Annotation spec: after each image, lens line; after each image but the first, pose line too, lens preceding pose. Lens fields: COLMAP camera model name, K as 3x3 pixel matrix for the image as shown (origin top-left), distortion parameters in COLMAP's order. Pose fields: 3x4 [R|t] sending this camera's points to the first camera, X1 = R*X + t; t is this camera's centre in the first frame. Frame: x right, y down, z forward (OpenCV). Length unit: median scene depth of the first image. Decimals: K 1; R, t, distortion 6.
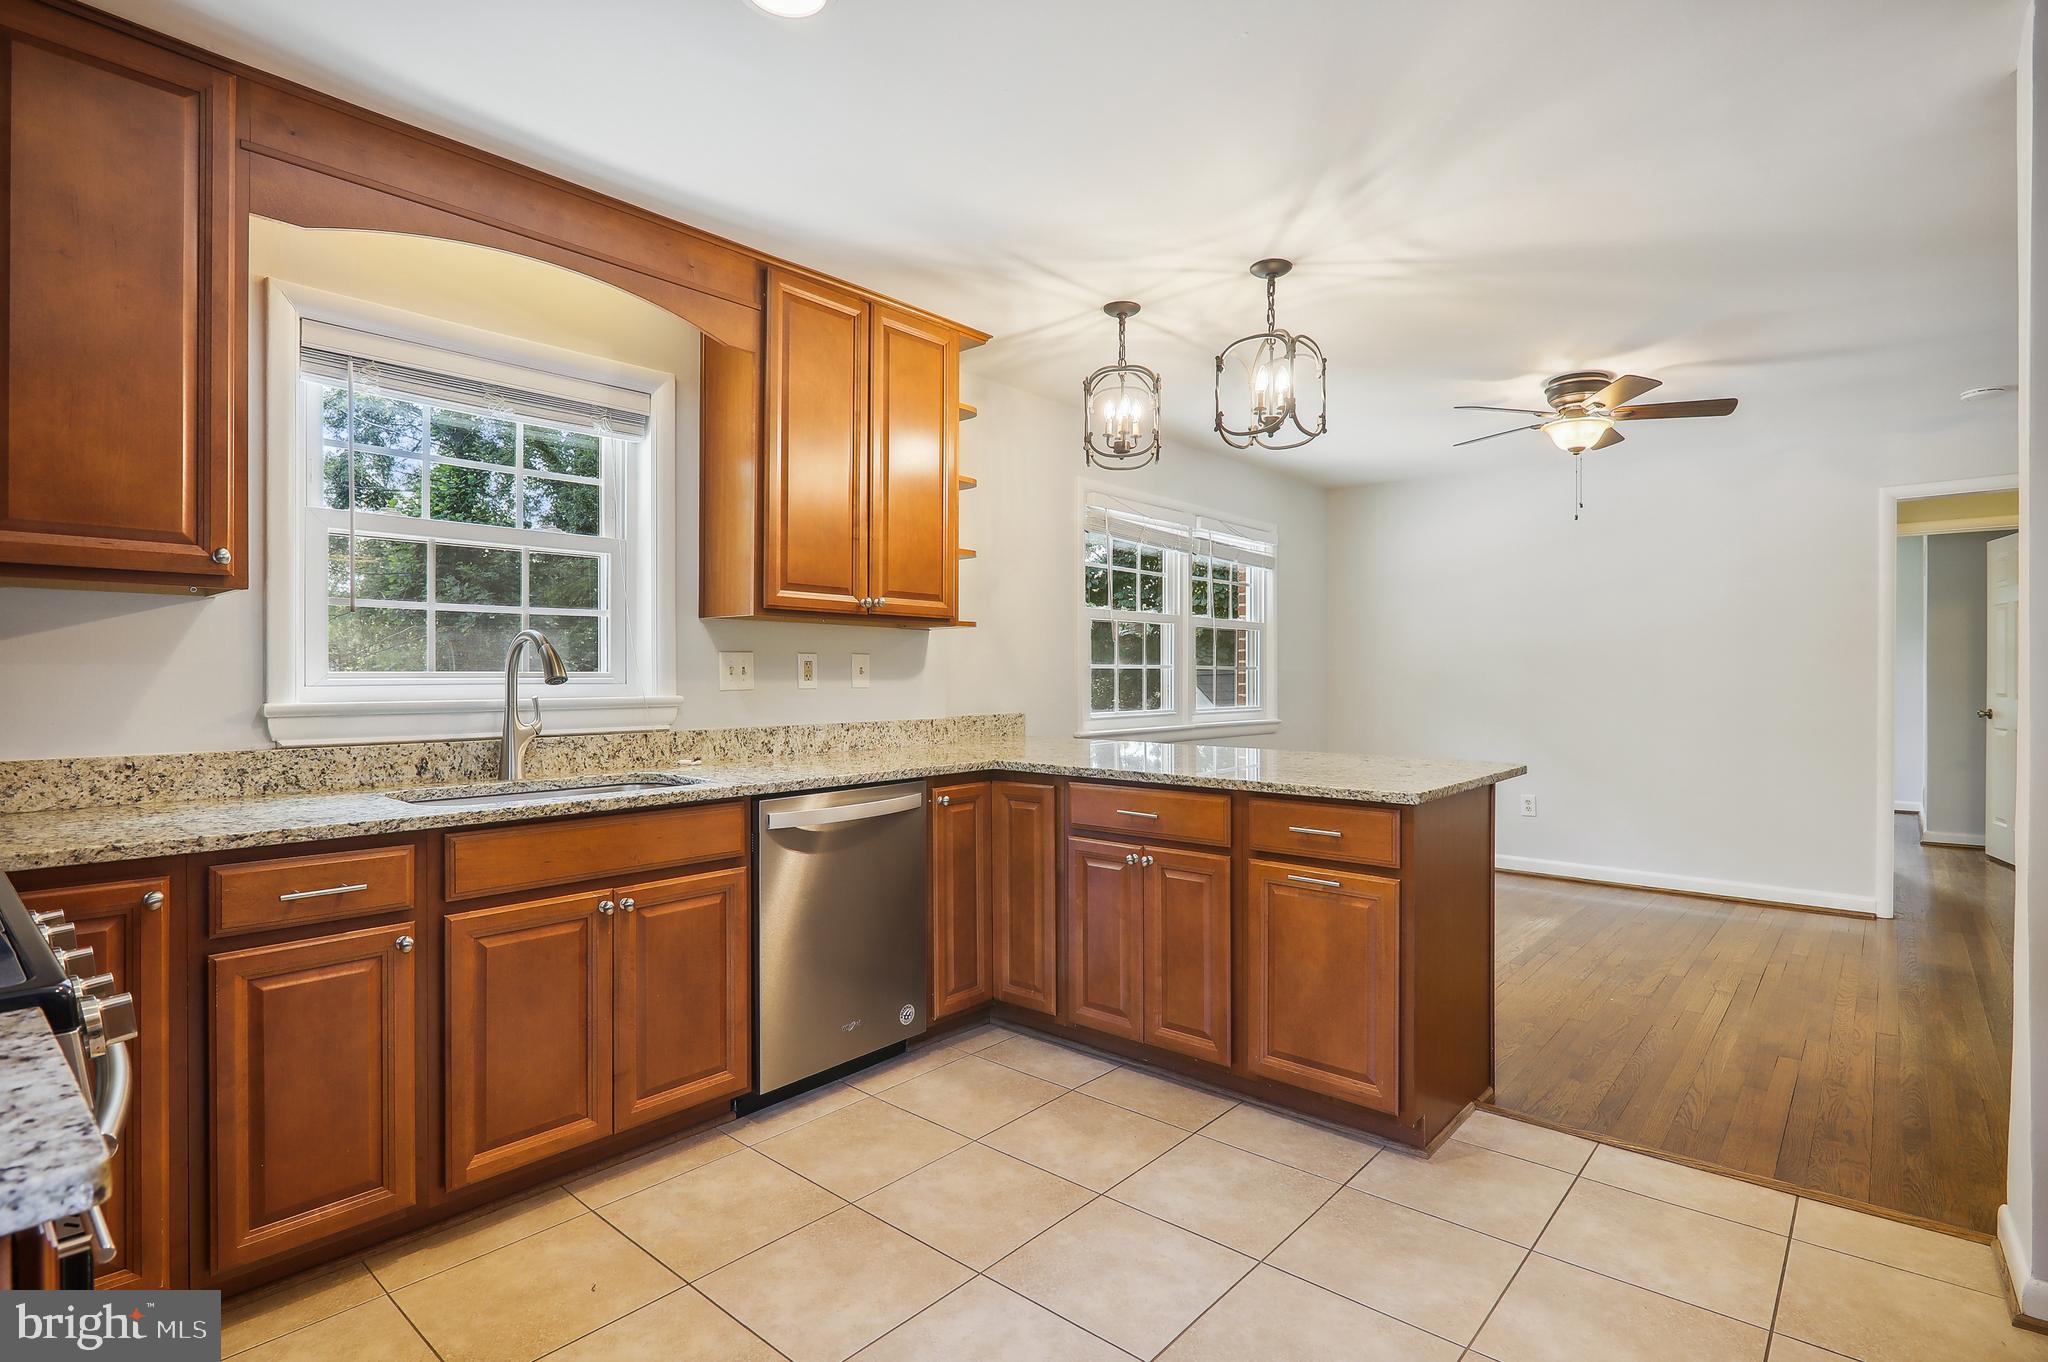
lens RADIAL K [[999.8, 0, 1025.5], [0, 999.8, 670.0], [0, 0, 1]] dist [-0.003015, -0.000450]
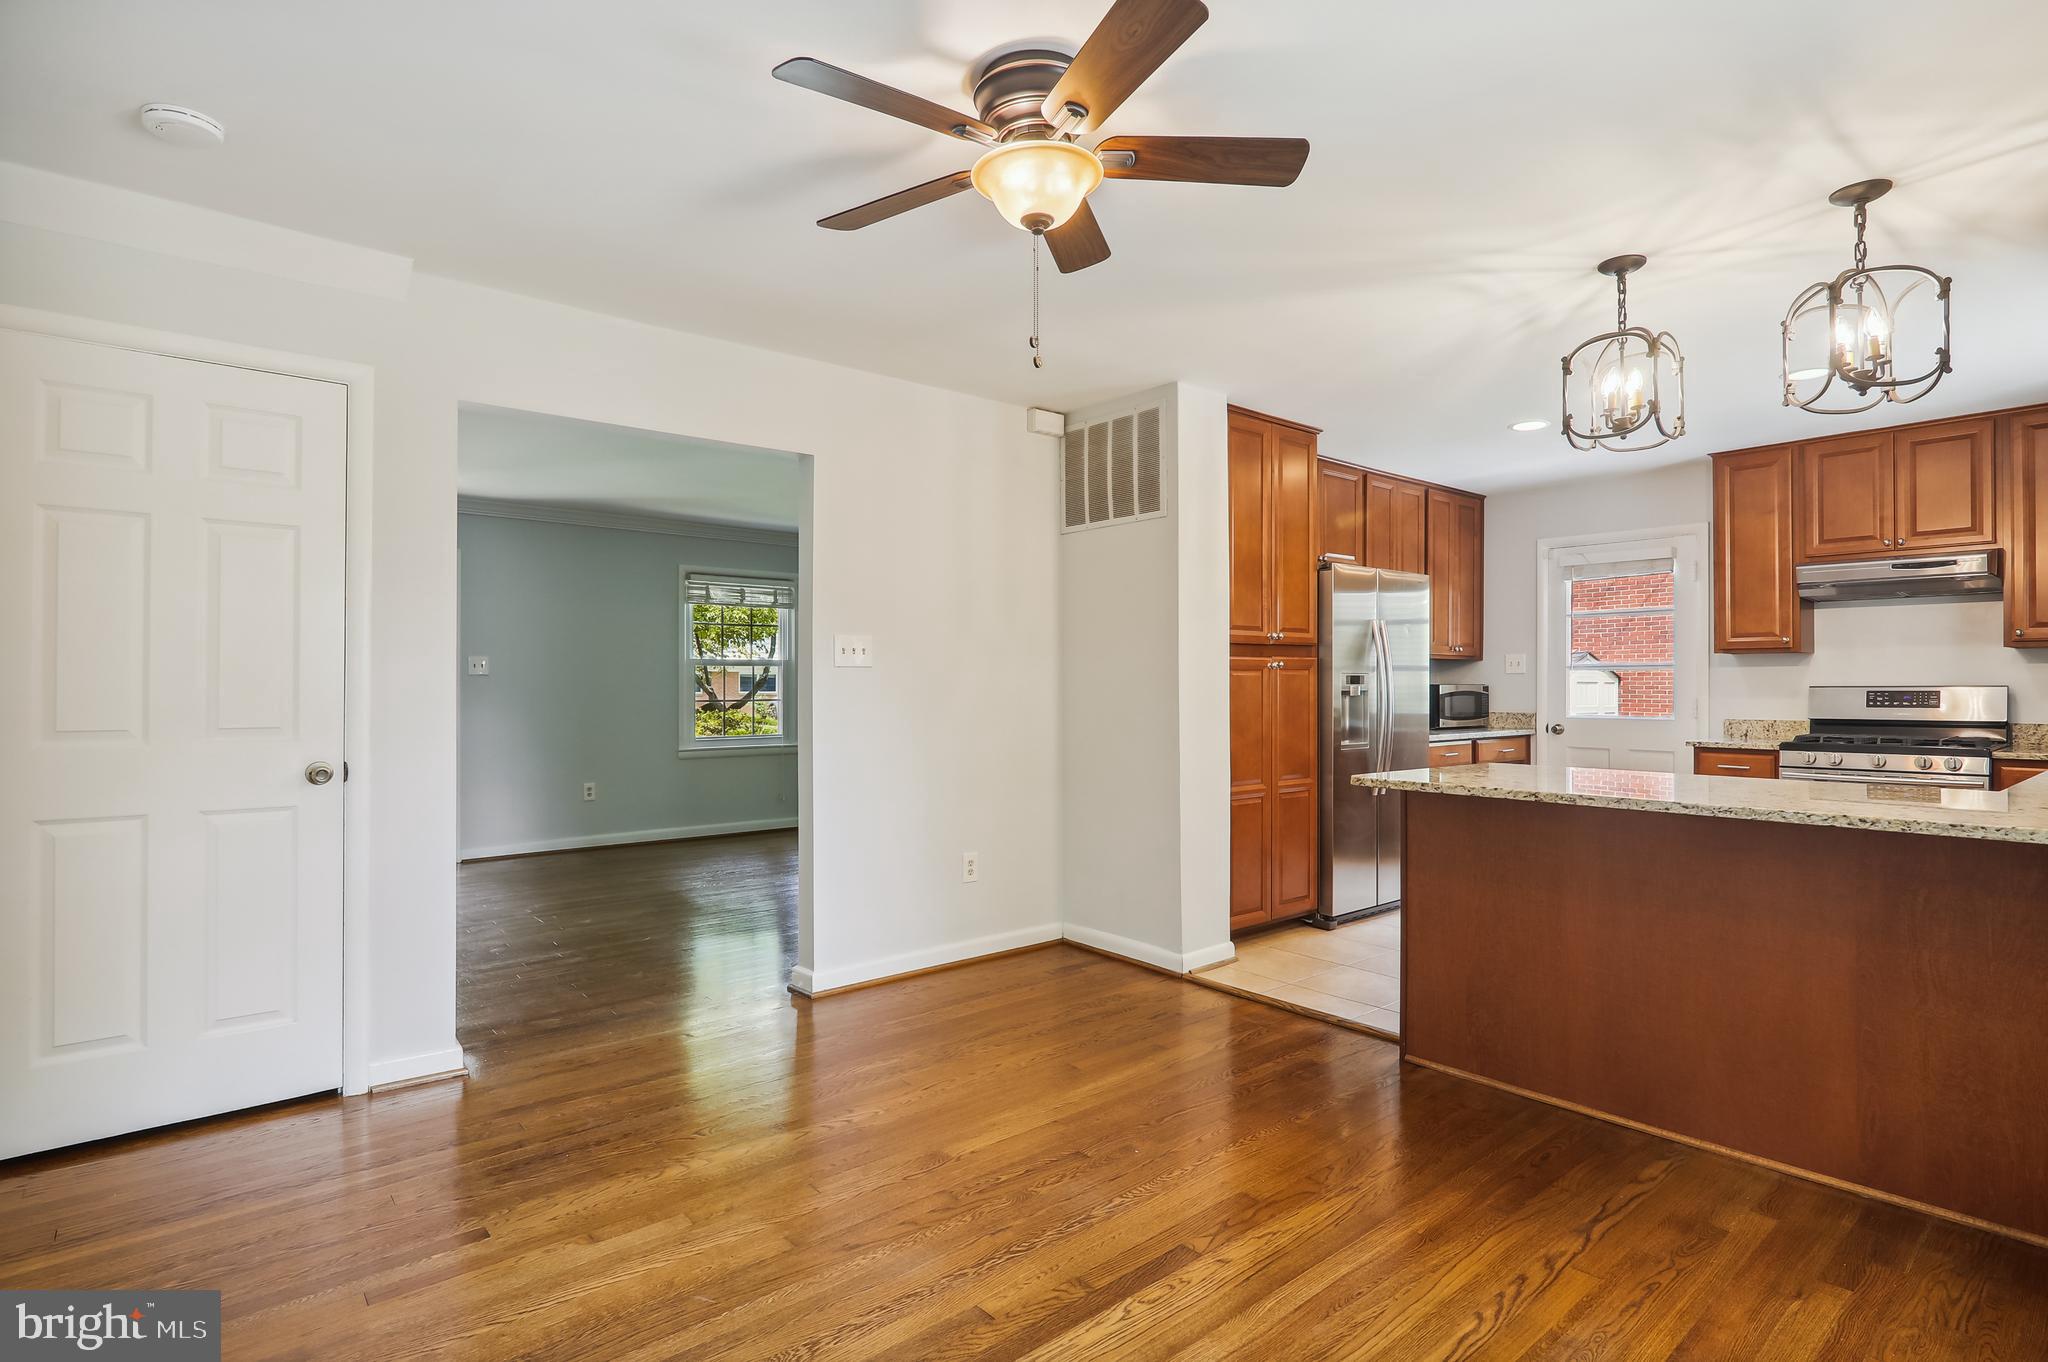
lens RADIAL K [[1013.2, 0, 1025.2], [0, 1013.2, 678.5], [0, 0, 1]] dist [-0.012406, -0.001274]
pose [[-0.988316, -0.000943, 0.152415, 0.595191], [-0.002462, 0.999949, -0.009783, 0.007591], [-0.152398, -0.010044, -0.988268, 1.823367]]
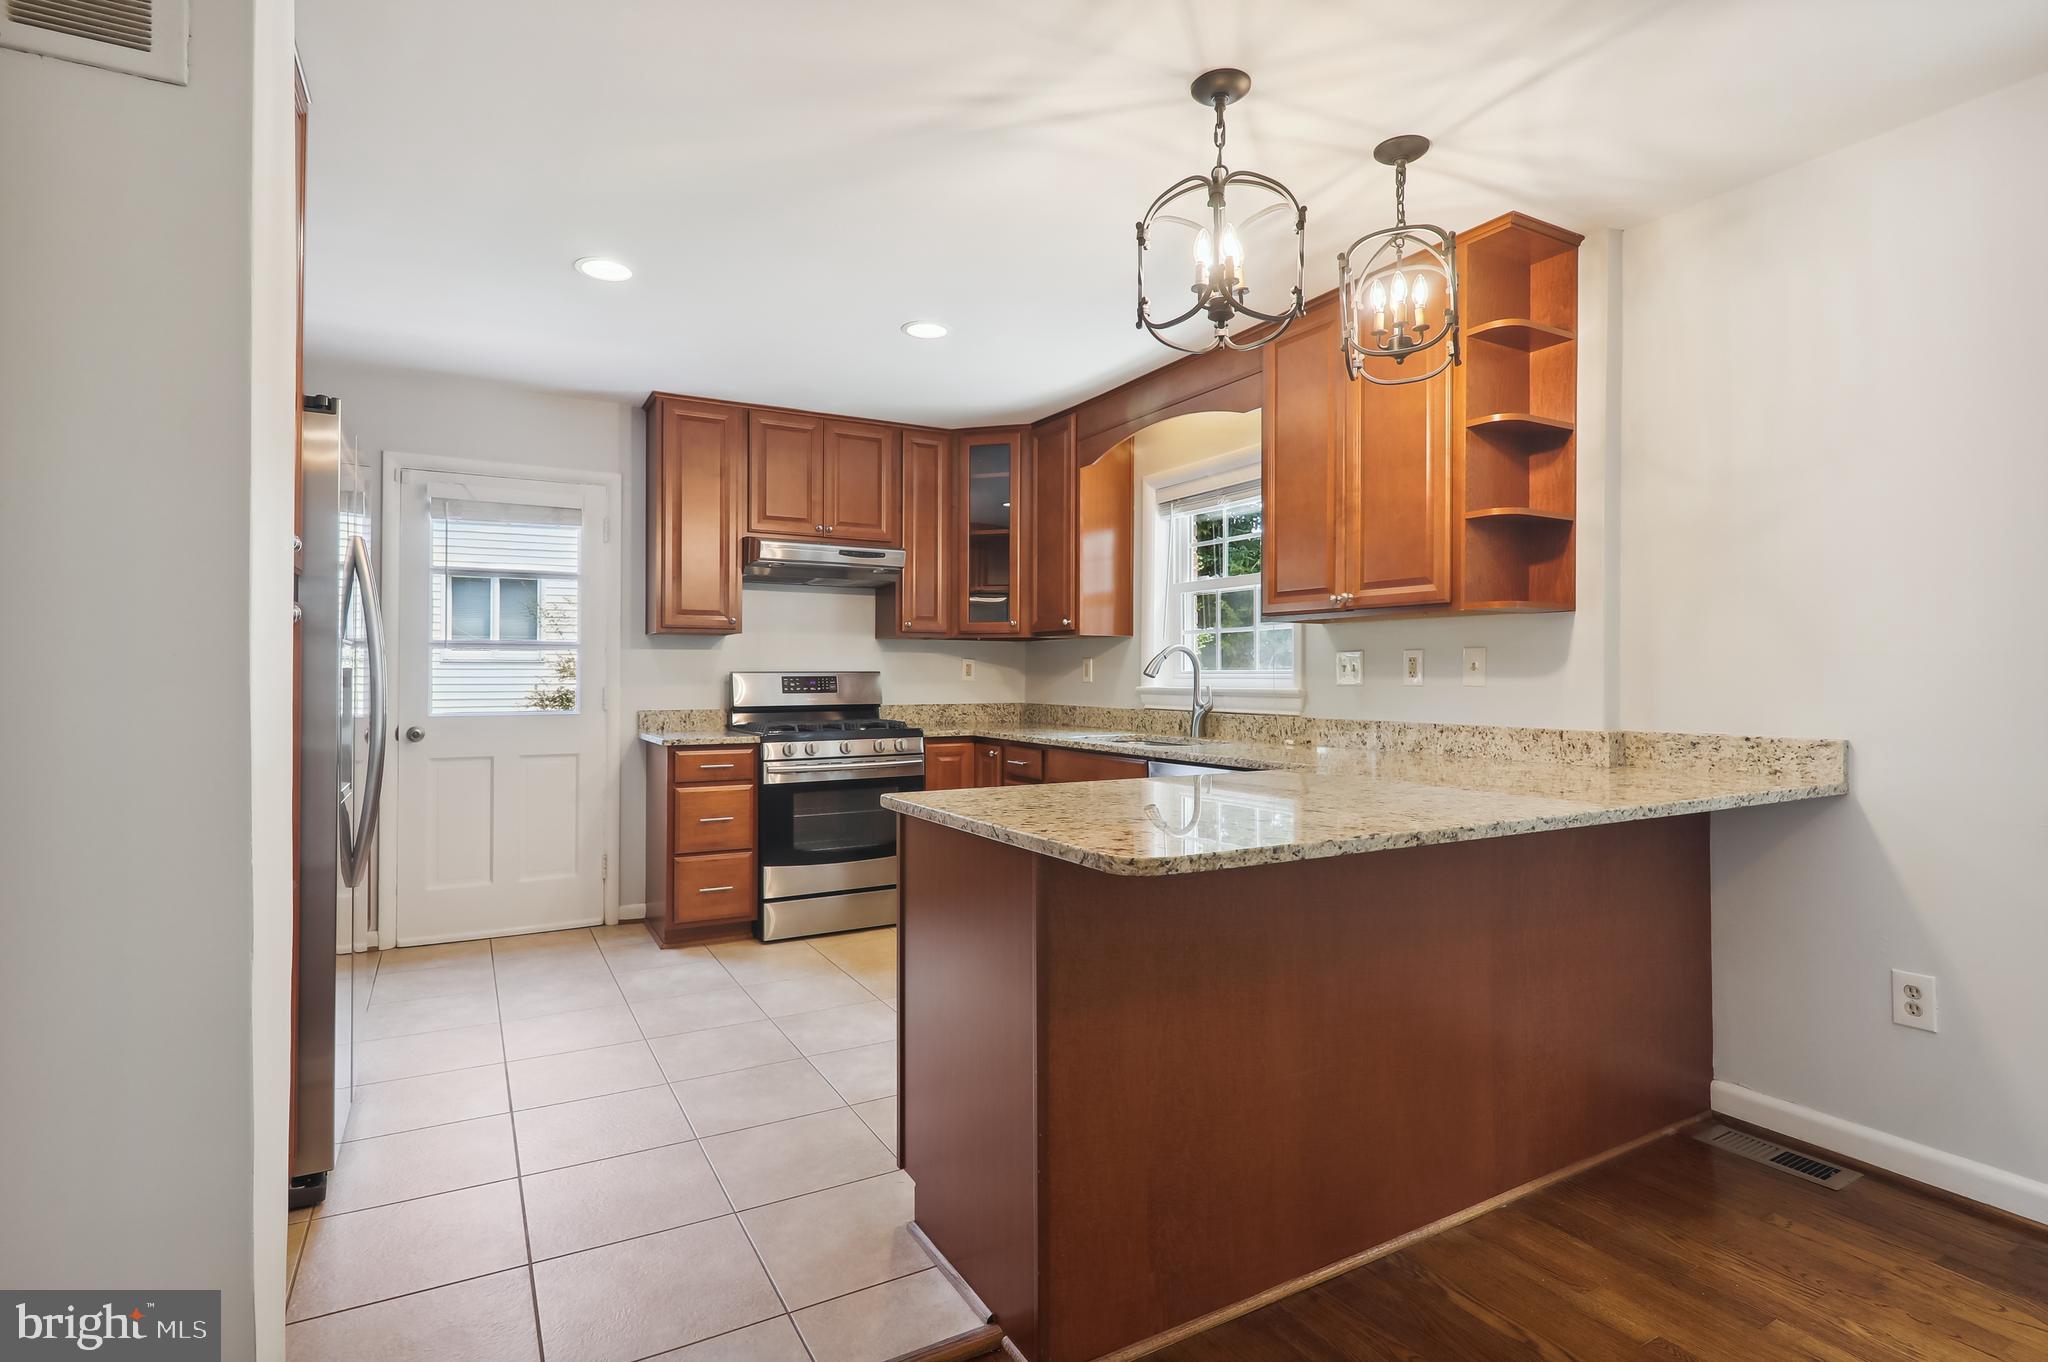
lens RADIAL K [[1008.6, 0, 1019.5], [0, 1008.6, 672.2], [0, 0, 1]] dist [-0.001413, -0.000281]
pose [[-0.330648, -0.004825, -0.943742, 0.854330], [0.001427, 0.999983, -0.005612, 0.010593], [0.943753, -0.003202, -0.330635, 0.979888]]
